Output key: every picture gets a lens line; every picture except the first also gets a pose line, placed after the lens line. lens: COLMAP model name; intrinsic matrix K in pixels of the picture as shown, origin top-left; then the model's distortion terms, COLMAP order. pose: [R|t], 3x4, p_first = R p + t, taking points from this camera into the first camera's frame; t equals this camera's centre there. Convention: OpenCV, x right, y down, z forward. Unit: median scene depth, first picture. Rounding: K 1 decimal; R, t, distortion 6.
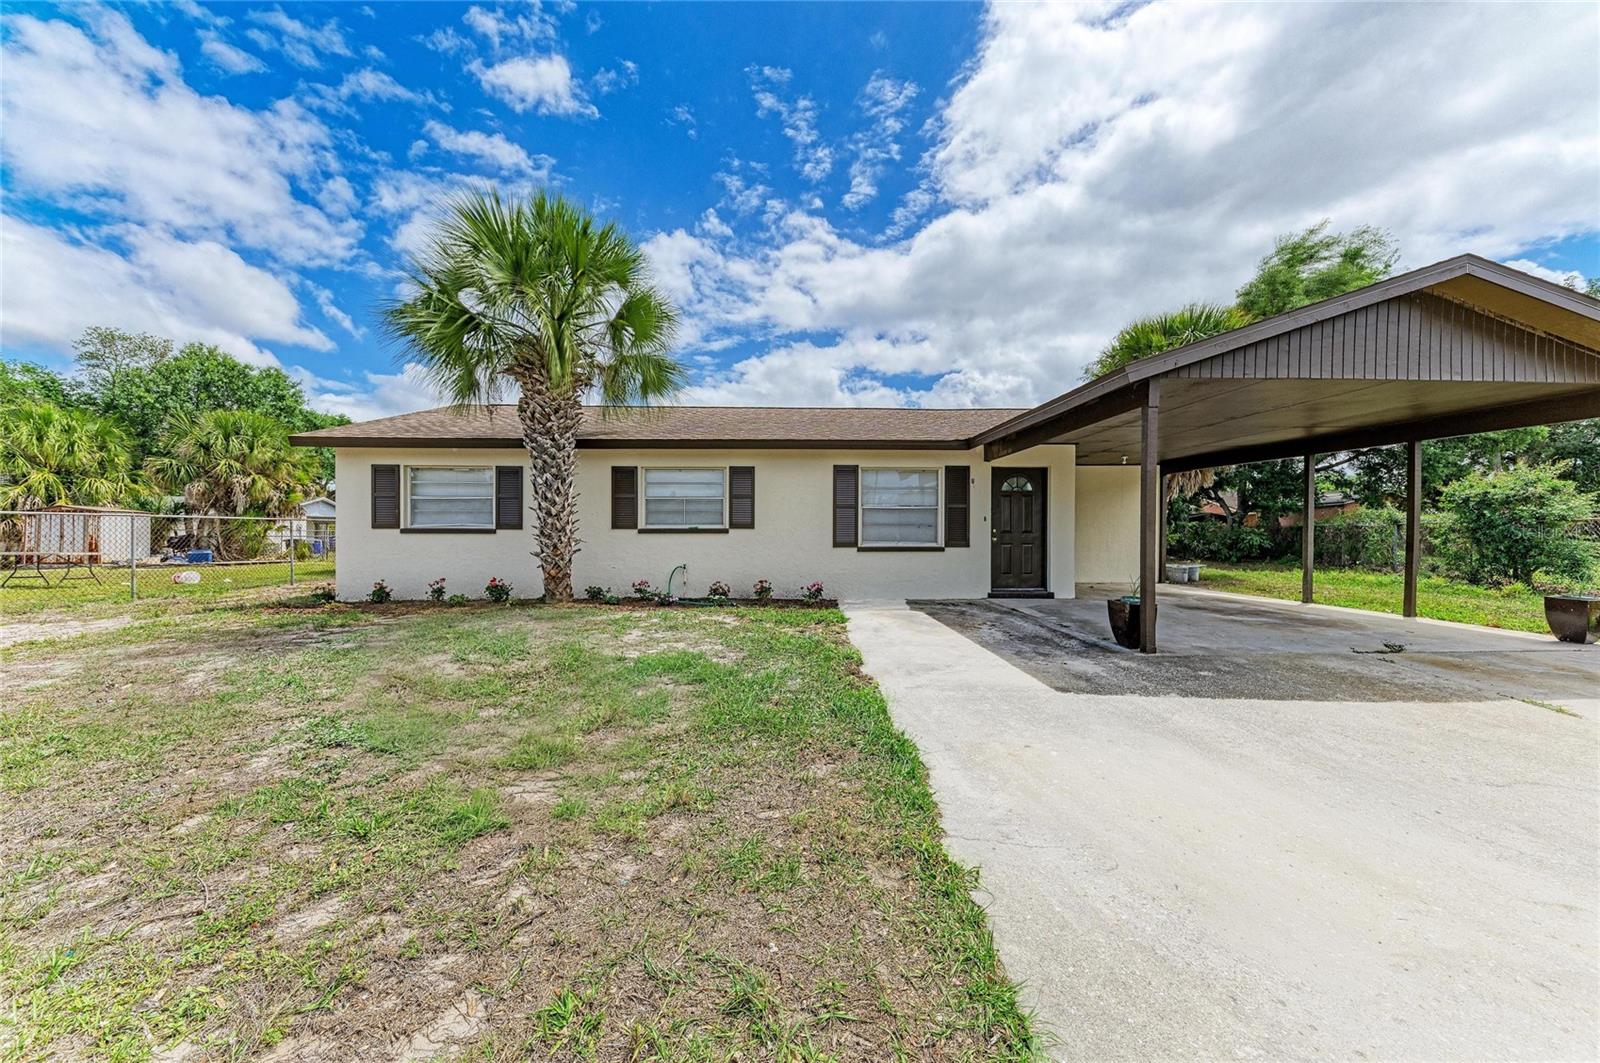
lens RADIAL K [[560.5, 0, 794.1], [0, 560.5, 531.8], [0, 0, 1]] dist [0.008342, -0.000761]
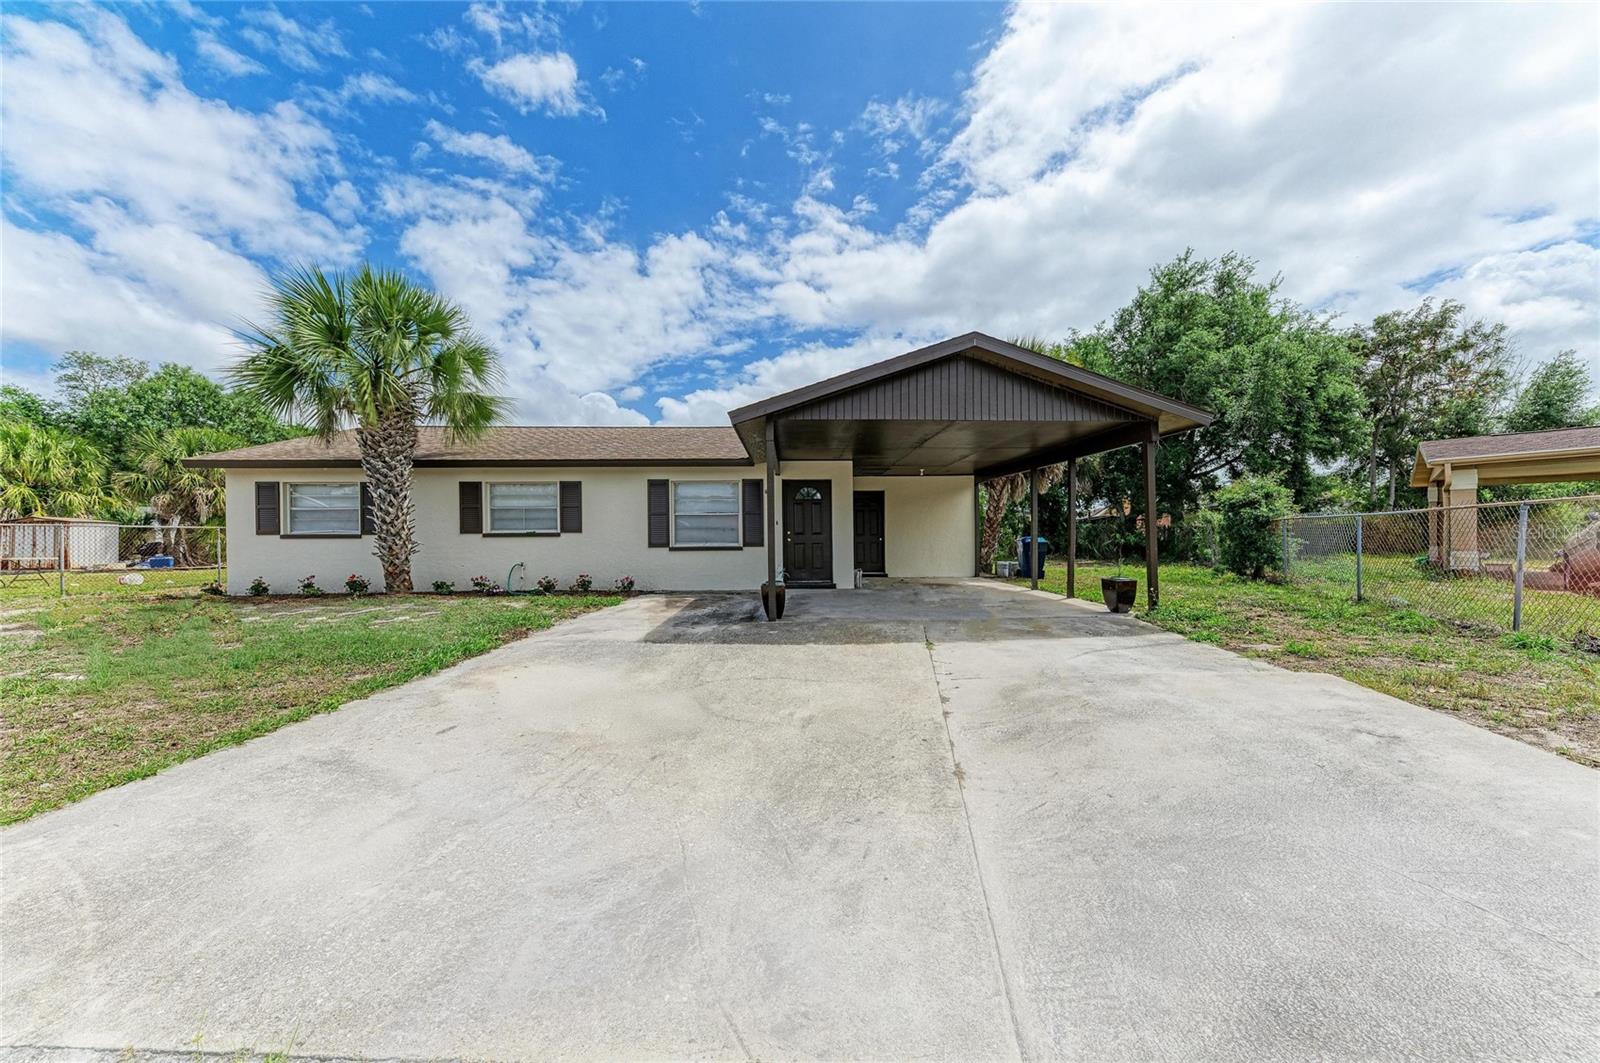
lens RADIAL K [[560.5, 0, 827.6], [0, 560.5, 553.5], [0, 0, 1]] dist [0.008342, -0.000761]
pose [[0.999959, -0.008845, 0.001758, 0.283280], [0.008782, 0.999412, 0.033156, 0.001967], [-0.002050, -0.033140, 0.999449, -0.132228]]
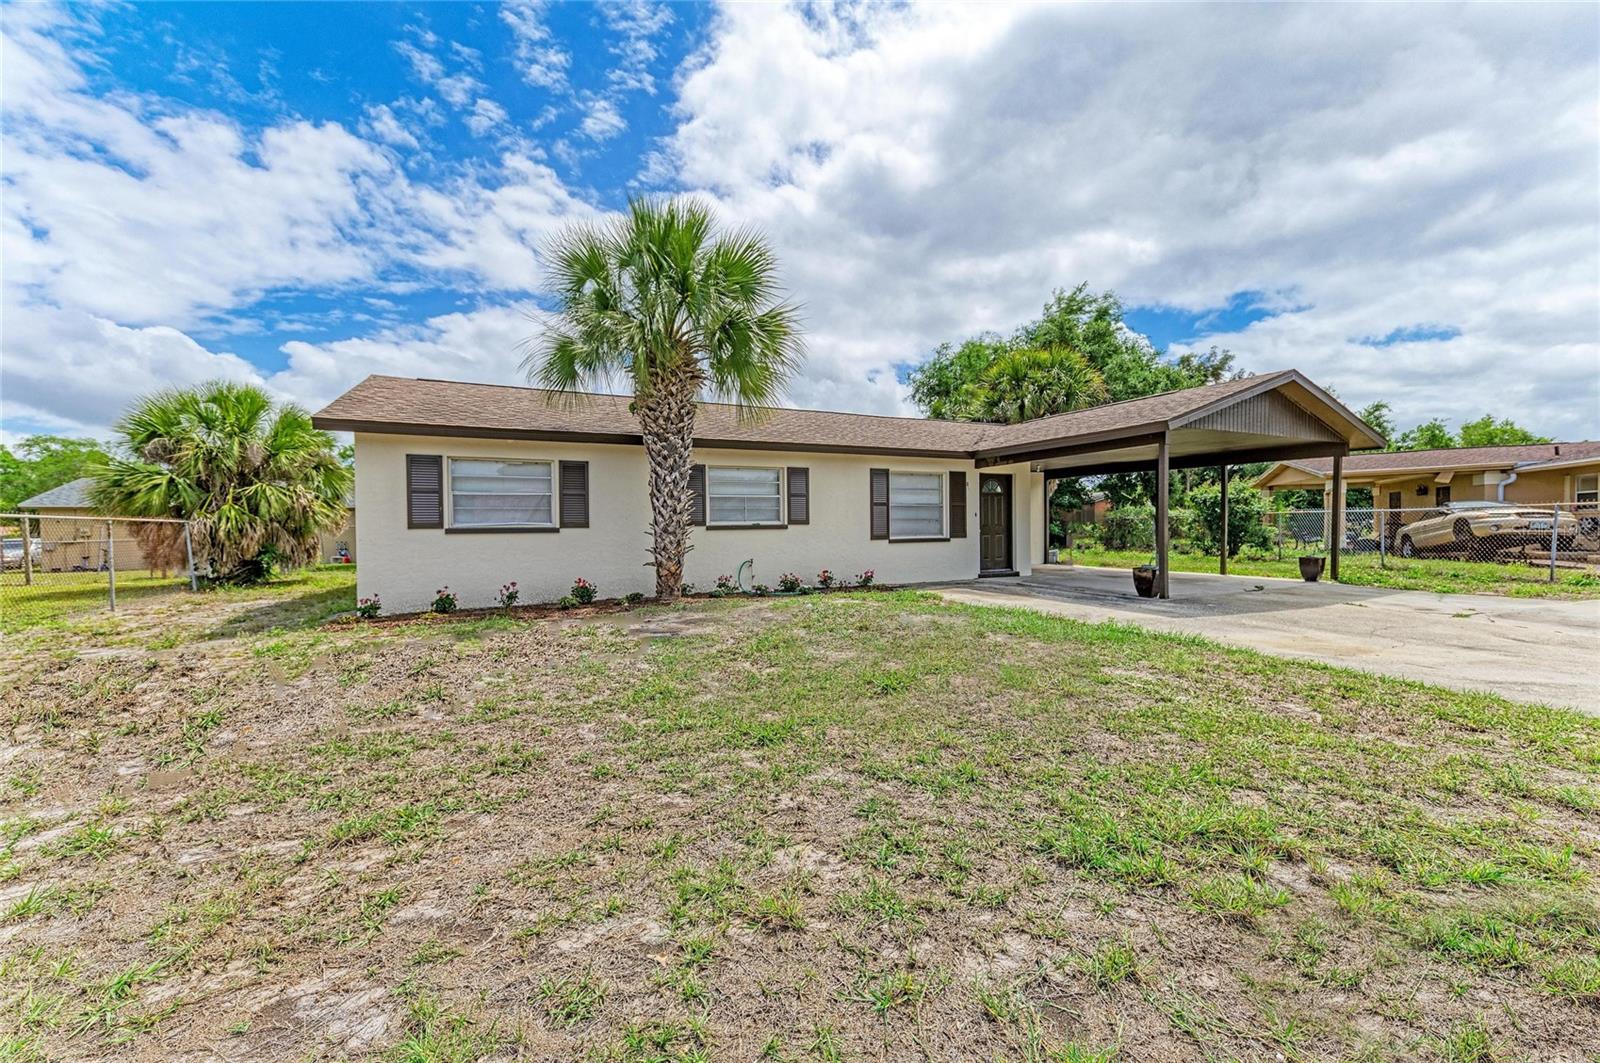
lens RADIAL K [[634.2, 0, 805.6], [0, 634.2, 533.6], [0, 0, 1]] dist [-0.000465, 0.000208]
pose [[0.915523, -0.016236, 0.401939, -0.356905], [0.012418, 0.999850, 0.012102, -0.001977], [-0.402075, -0.006088, 0.915587, -0.081025]]
